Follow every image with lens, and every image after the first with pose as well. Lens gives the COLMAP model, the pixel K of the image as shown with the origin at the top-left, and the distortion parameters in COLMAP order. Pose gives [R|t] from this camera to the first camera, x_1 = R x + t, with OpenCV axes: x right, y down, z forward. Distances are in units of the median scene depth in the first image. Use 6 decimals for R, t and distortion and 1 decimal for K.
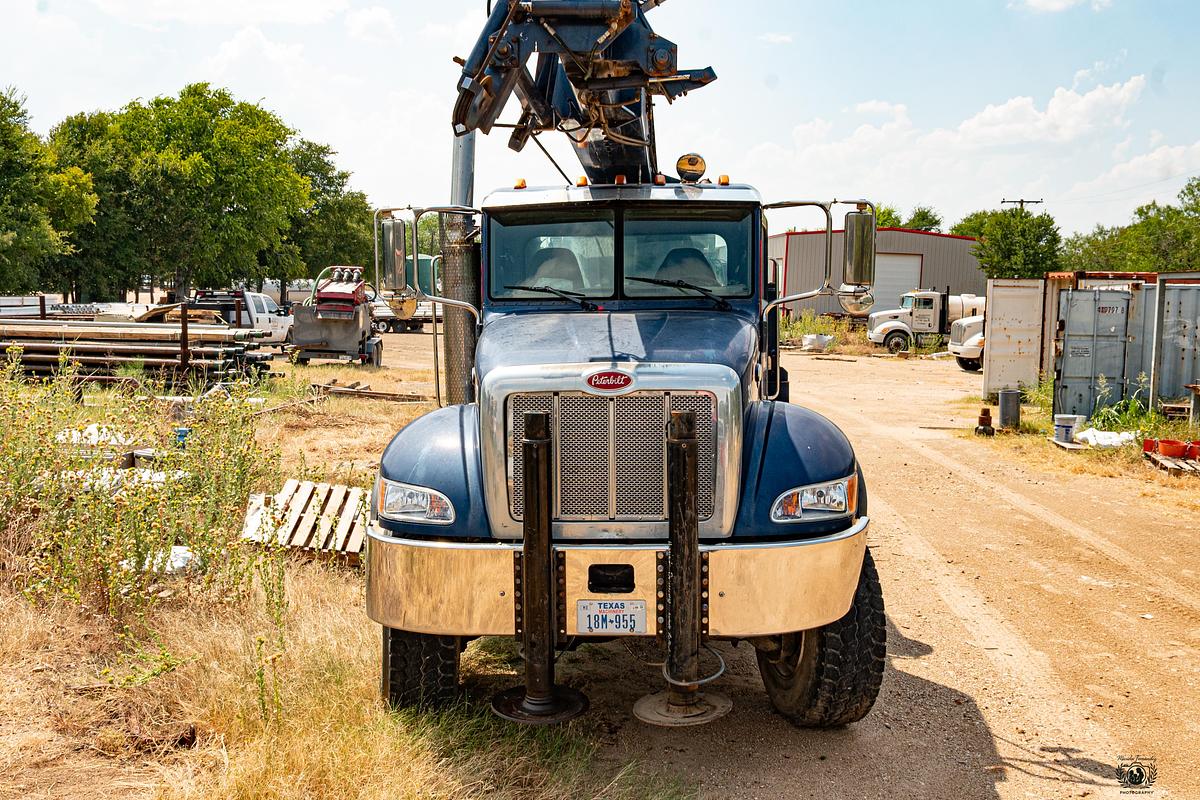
lens RADIAL K [[1121.3, 0, 597.1], [0, 1121.3, 395.5], [0, 0, 1]] dist [-0.013097, 0.000068]
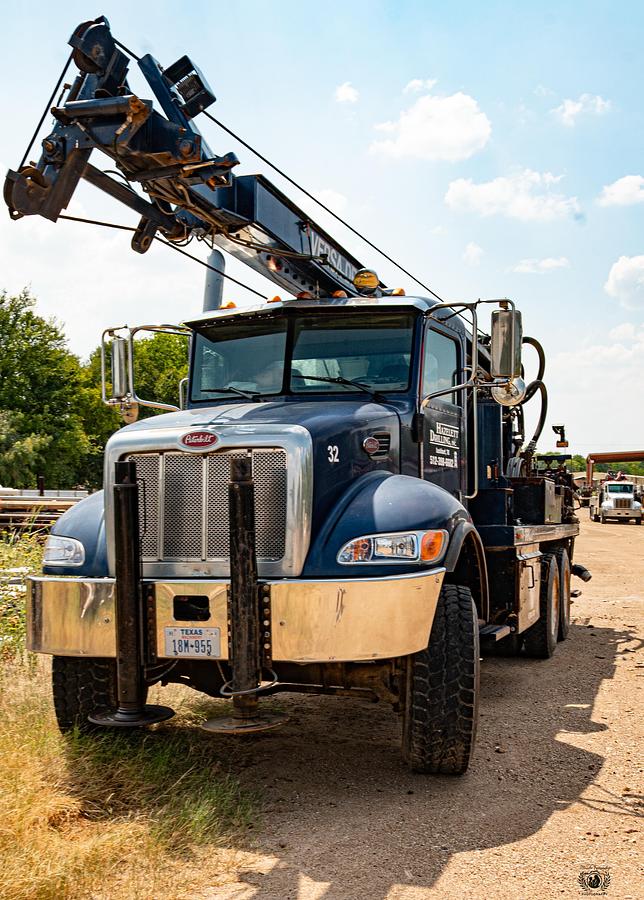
lens RADIAL K [[1040.6, 0, 348.7], [0, 1040.6, 540.3], [0, 0, 1]] dist [-0.026449, 0.032083]
pose [[0.972879, 0.001679, -0.231307, 0.310005], [-0.013350, 0.998714, -0.048900, 0.106972], [0.230928, 0.050661, 0.971651, -0.003232]]
